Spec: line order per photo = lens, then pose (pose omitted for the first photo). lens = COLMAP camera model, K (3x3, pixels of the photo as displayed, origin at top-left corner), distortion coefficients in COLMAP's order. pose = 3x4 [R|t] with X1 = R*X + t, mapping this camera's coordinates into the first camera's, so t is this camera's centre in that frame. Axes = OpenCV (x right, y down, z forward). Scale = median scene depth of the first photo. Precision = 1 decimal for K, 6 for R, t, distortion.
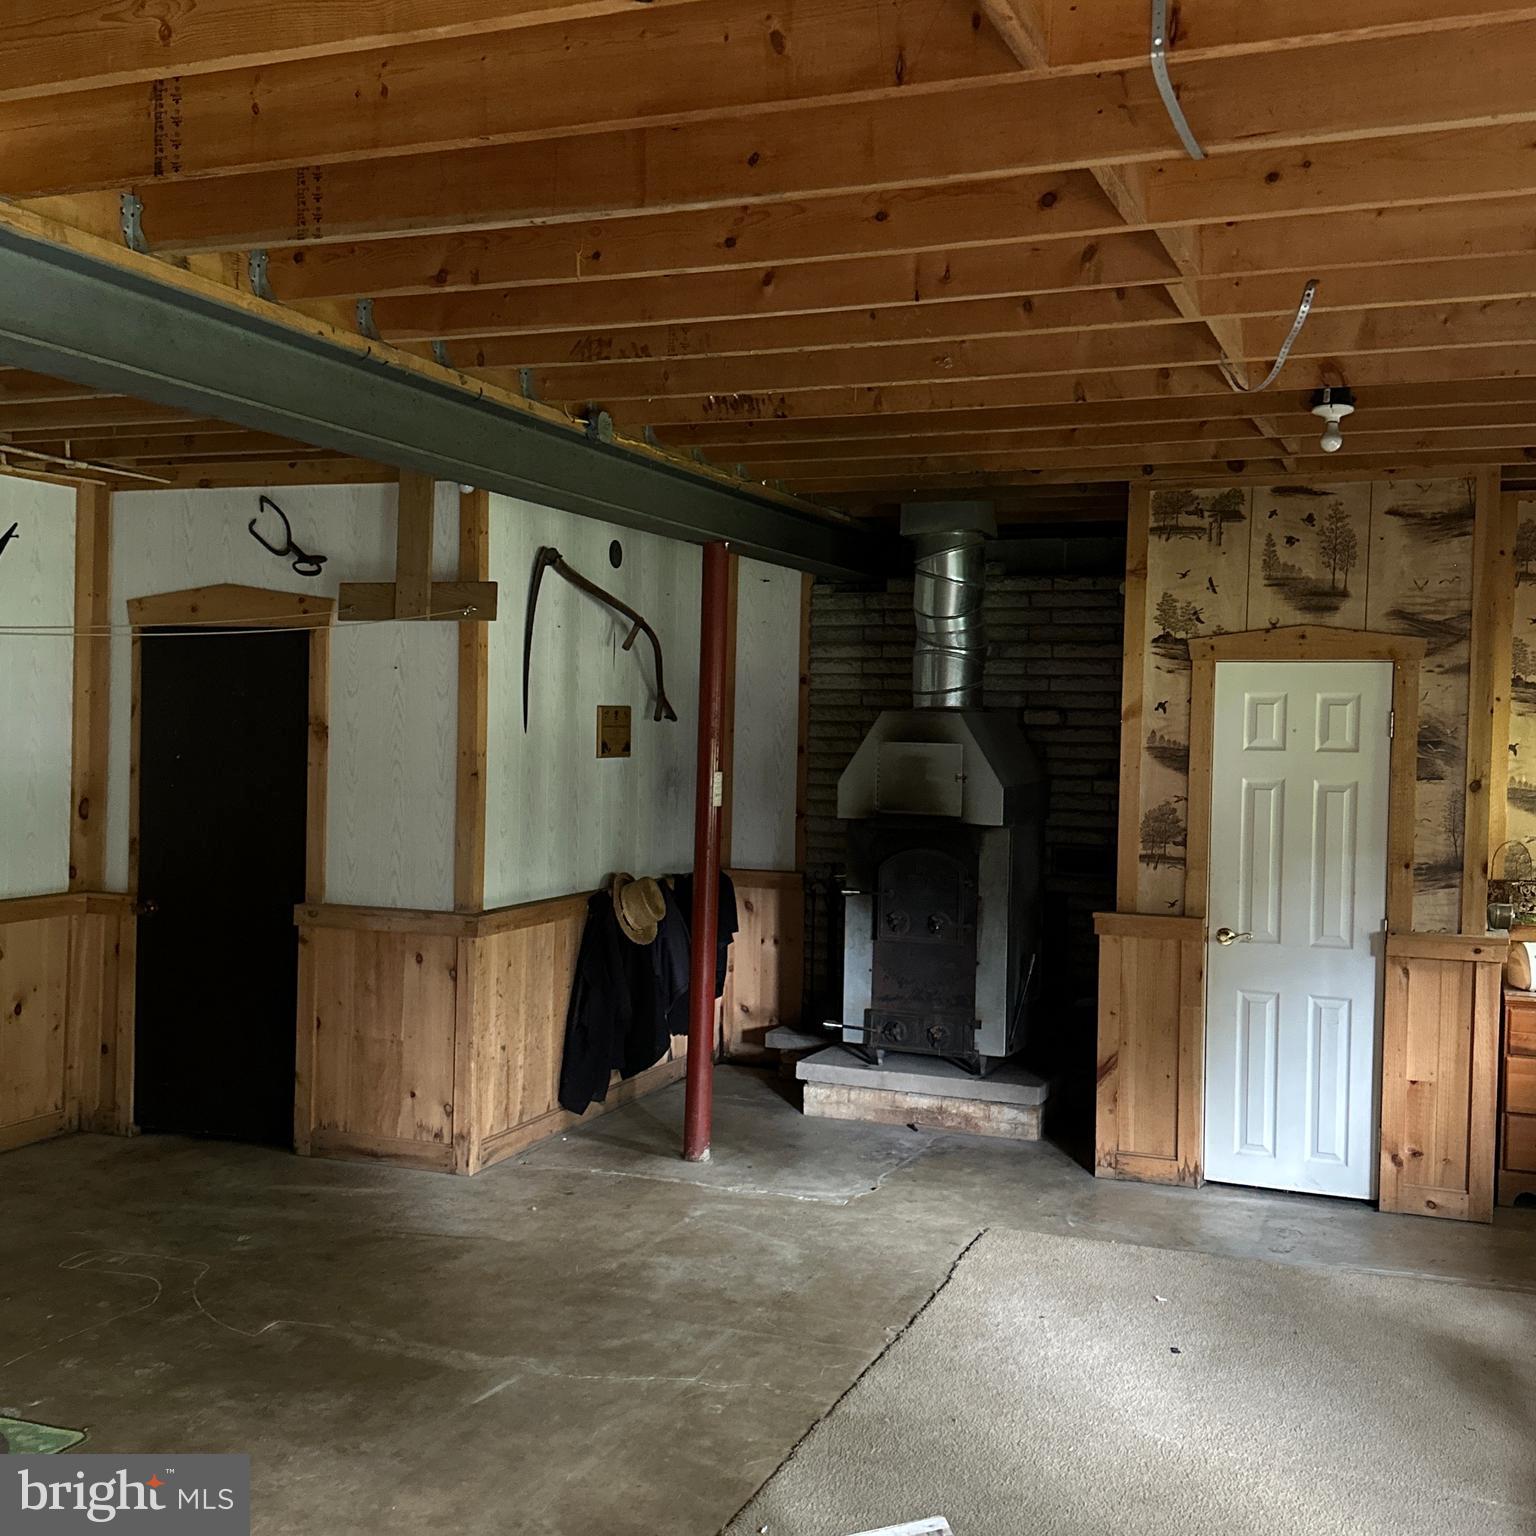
lens RADIAL K [[1727.2, 0, 792.6], [0, 1727.2, 722.6], [0, 0, 1]] dist [0.066772, 0.000000]
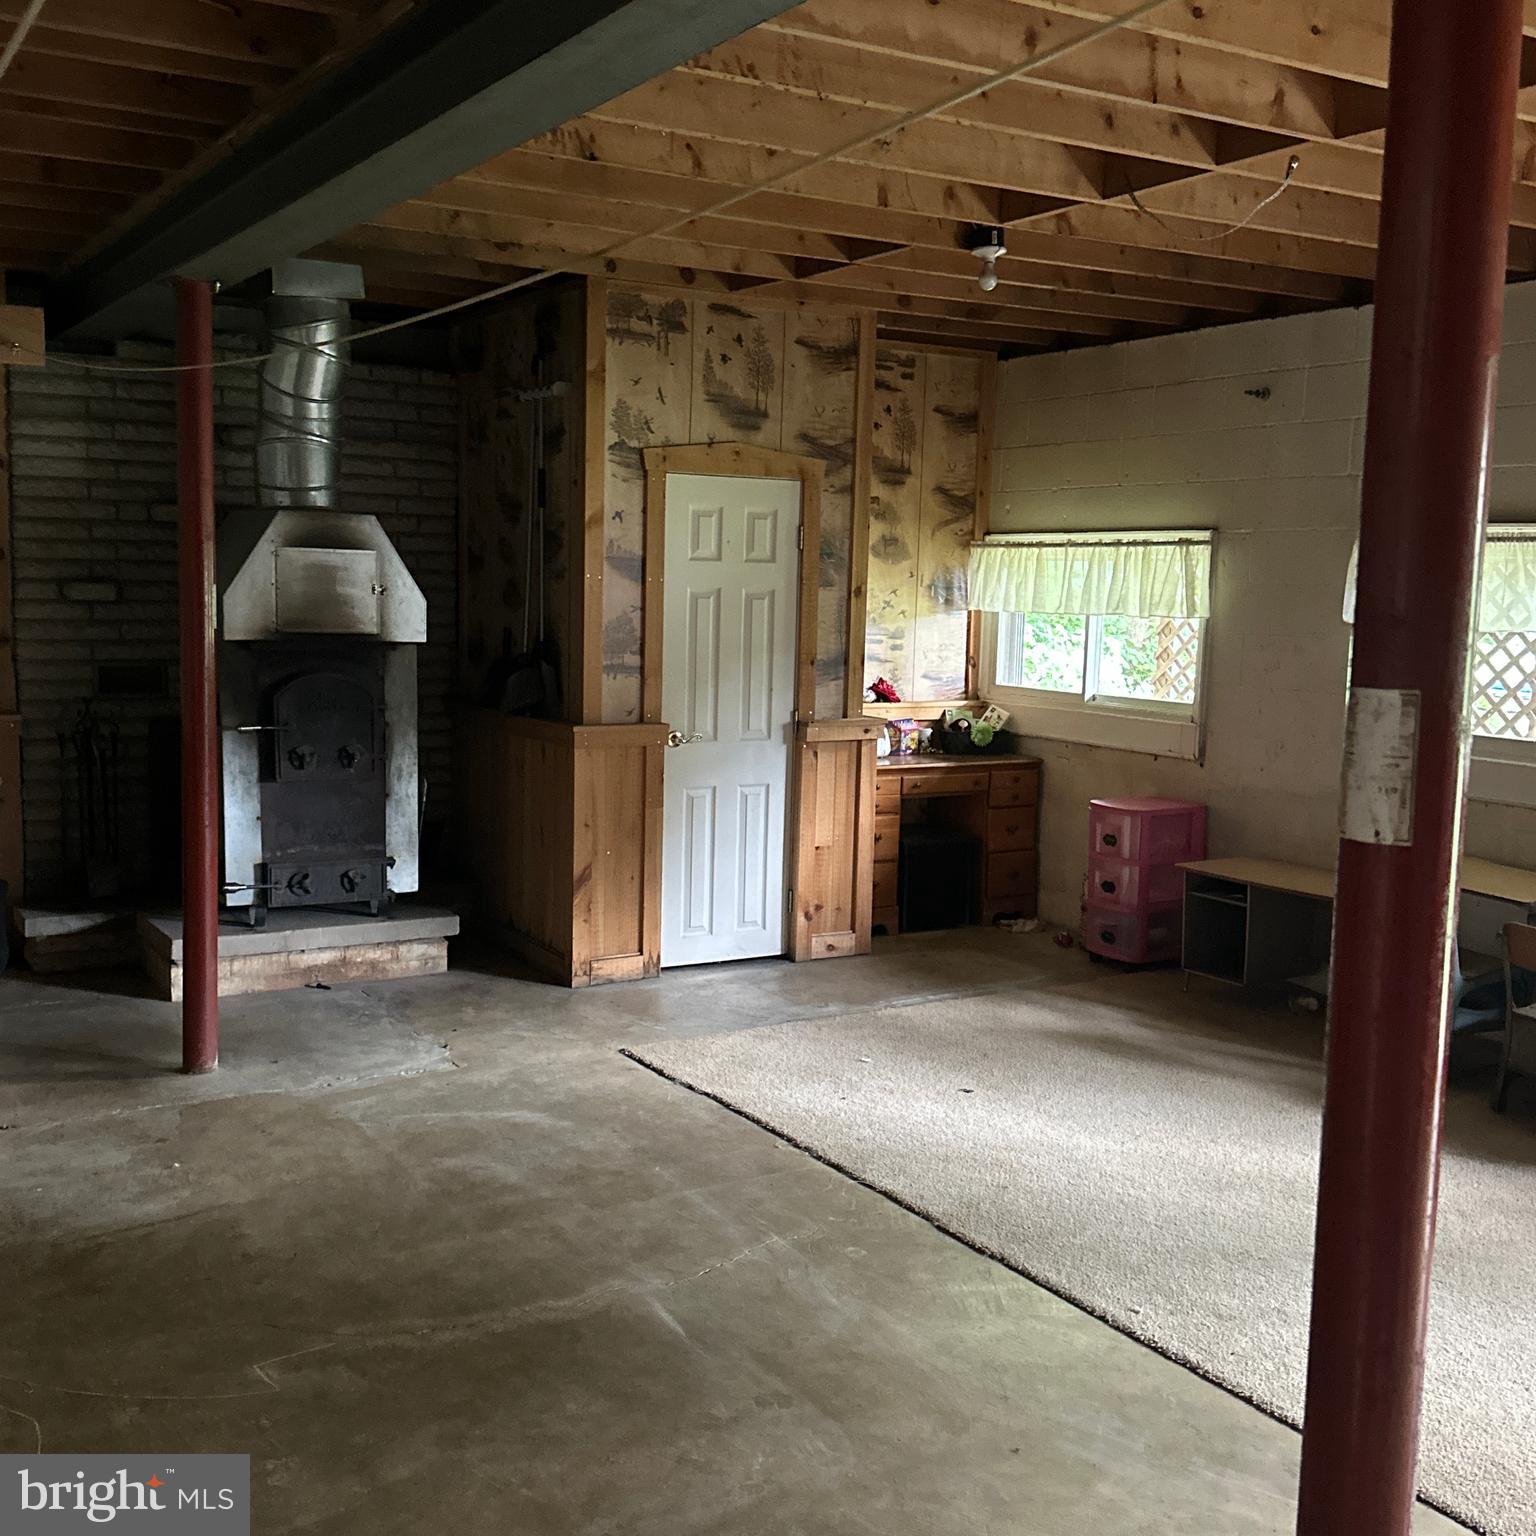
lens RADIAL K [[1727.2, 0, 770.7], [0, 1727.2, 760.5], [0, 0, 1]] dist [0.066772, 0.000000]
pose [[0.598979, -0.089836, 0.795709, -0.555238], [-0.016479, 0.992094, 0.124413, 0.005416], [-0.800595, -0.087633, 0.592763, 0.339788]]
